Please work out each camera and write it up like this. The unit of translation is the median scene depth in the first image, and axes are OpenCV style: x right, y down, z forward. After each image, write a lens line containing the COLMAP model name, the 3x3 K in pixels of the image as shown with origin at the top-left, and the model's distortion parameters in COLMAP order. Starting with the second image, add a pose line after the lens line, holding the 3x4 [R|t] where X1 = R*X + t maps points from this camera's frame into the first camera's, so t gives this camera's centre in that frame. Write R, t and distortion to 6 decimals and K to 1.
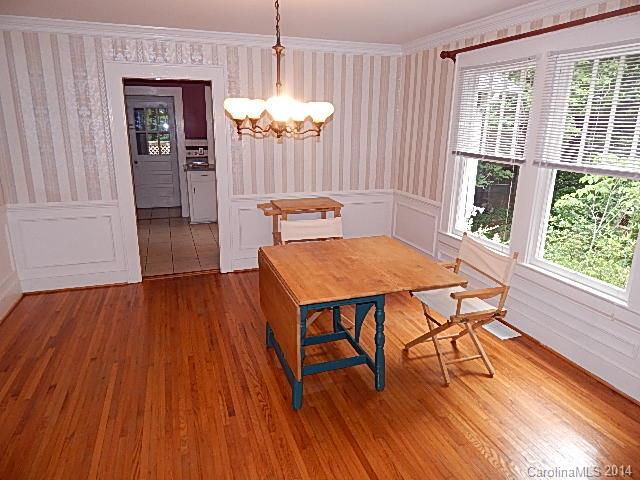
lens RADIAL K [[421.9, 0, 321.4], [0, 421.9, 239.8], [0, 0, 1]] dist [-0.006487, -0.008872]
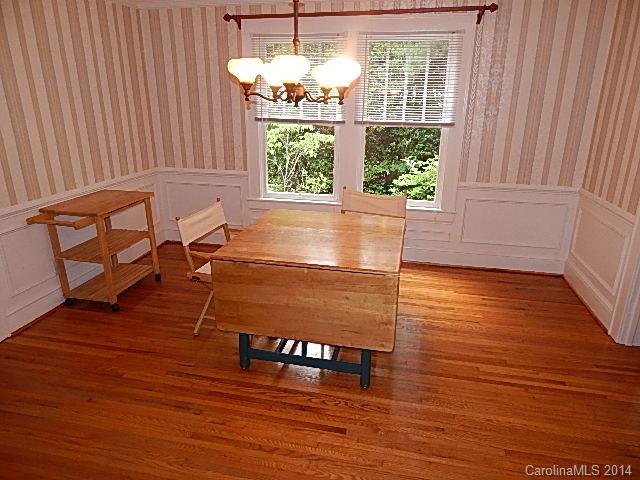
lens RADIAL K [[421.9, 0, 322.5], [0, 421.9, 240.3], [0, 0, 1]] dist [-0.006487, -0.008872]
pose [[0.517925, -0.282659, 0.807377, -0.623994], [0.225415, 0.955569, 0.189939, -0.103233], [-0.825192, 0.083621, 0.558629, 0.390817]]
